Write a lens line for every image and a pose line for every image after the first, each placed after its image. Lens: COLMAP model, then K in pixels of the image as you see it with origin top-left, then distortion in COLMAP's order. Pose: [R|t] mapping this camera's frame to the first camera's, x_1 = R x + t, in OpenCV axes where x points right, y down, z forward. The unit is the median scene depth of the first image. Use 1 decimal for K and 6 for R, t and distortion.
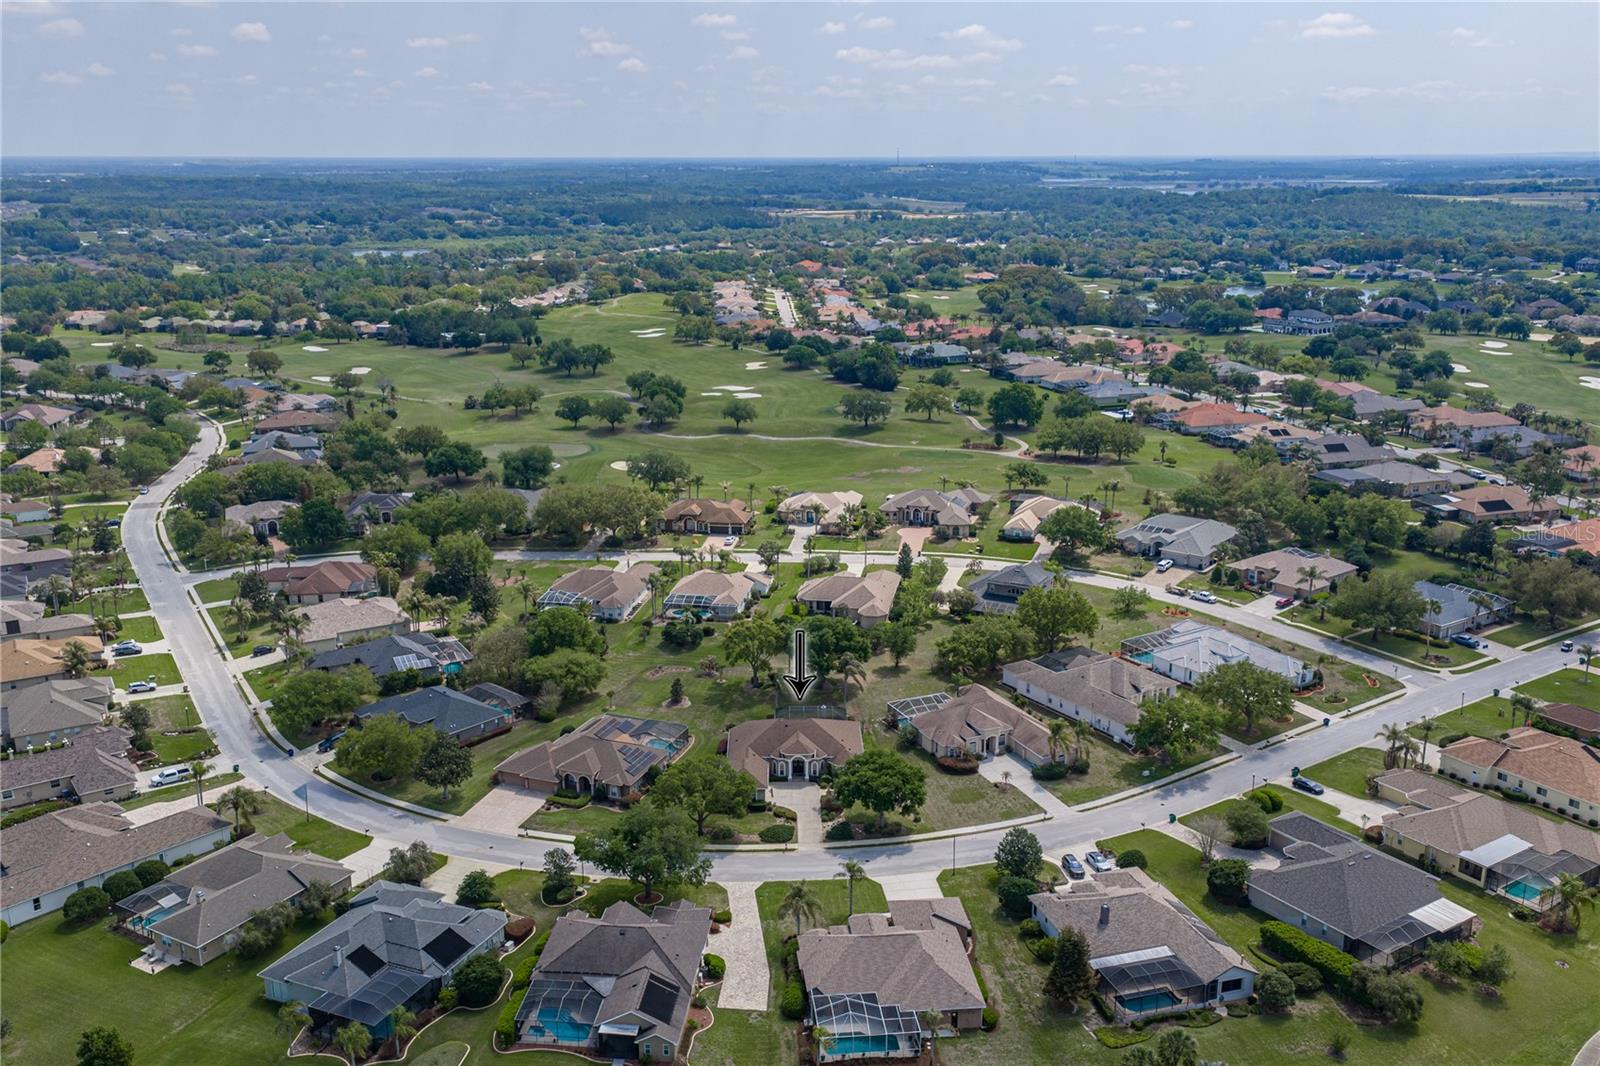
lens RADIAL K [[1331.3, 0, 800.0], [0, 1331.3, 533.0], [0, 0, 1]] dist [0.034857, 0.005641]
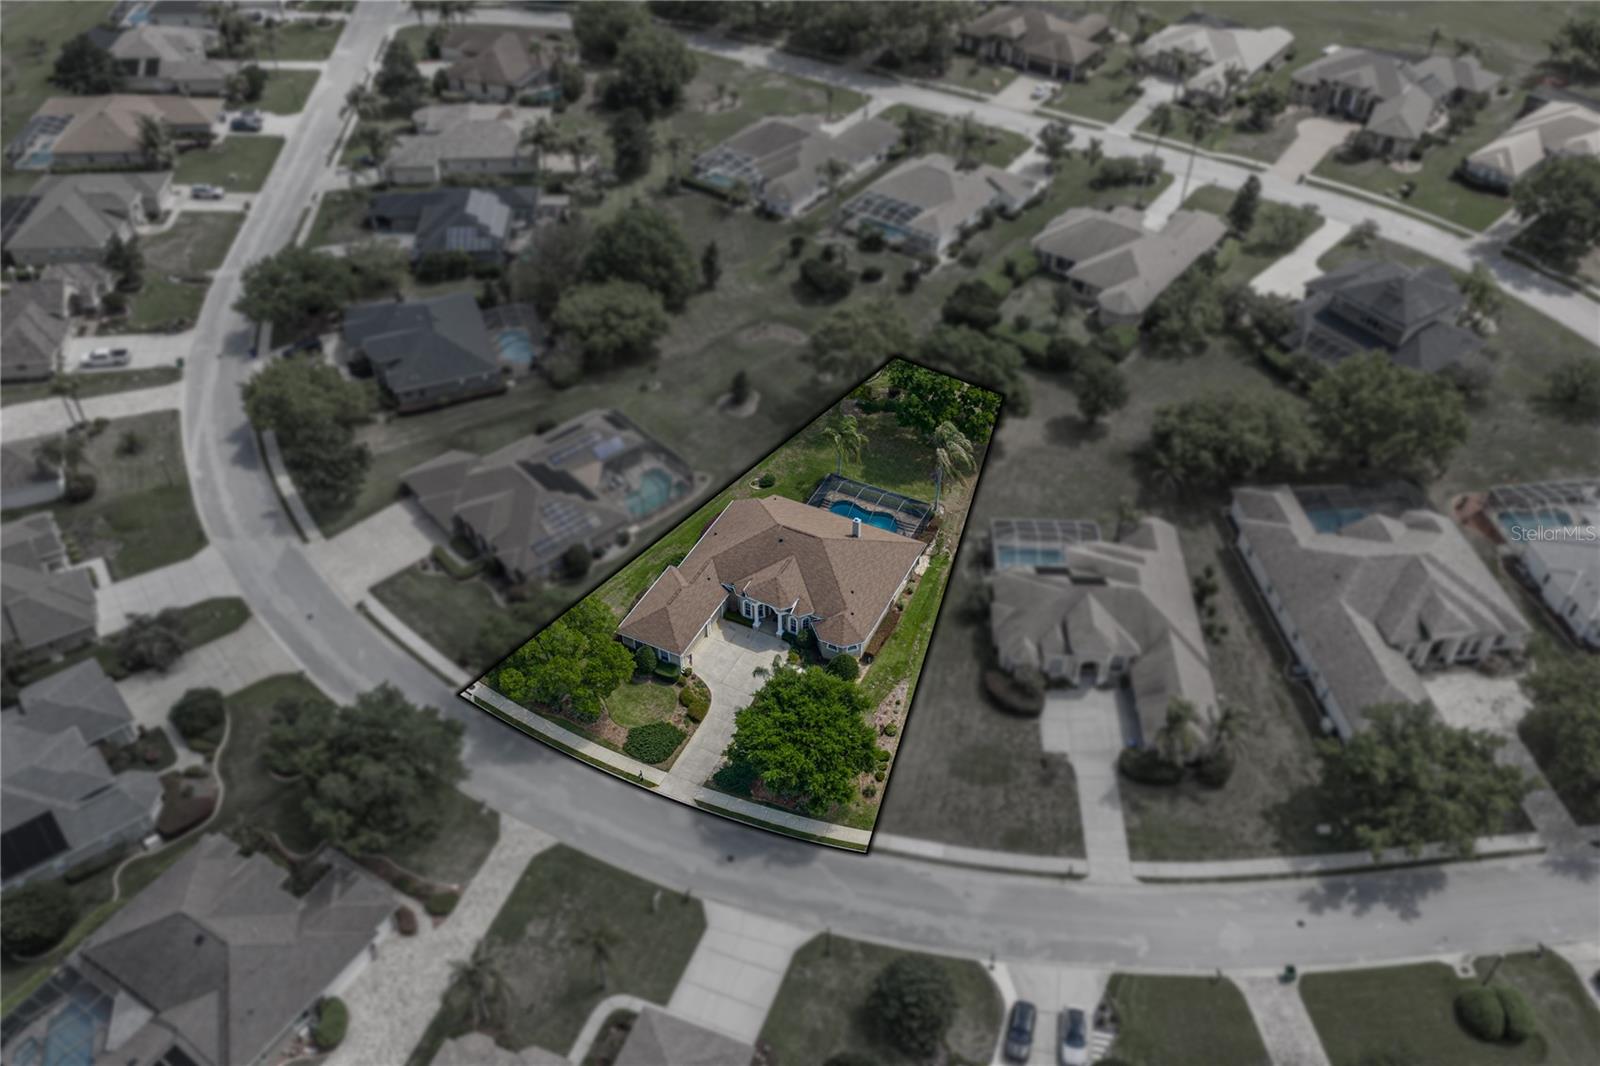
lens RADIAL K [[1331.3, 0, 800.0], [0, 1331.3, 533.0], [0, 0, 1]] dist [0.034857, 0.005641]
pose [[0.898753, 0.293735, -0.325520, 0.177087], [-0.123924, 0.882330, 0.454023, -0.127595], [0.420579, -0.367715, 0.829397, 0.421905]]
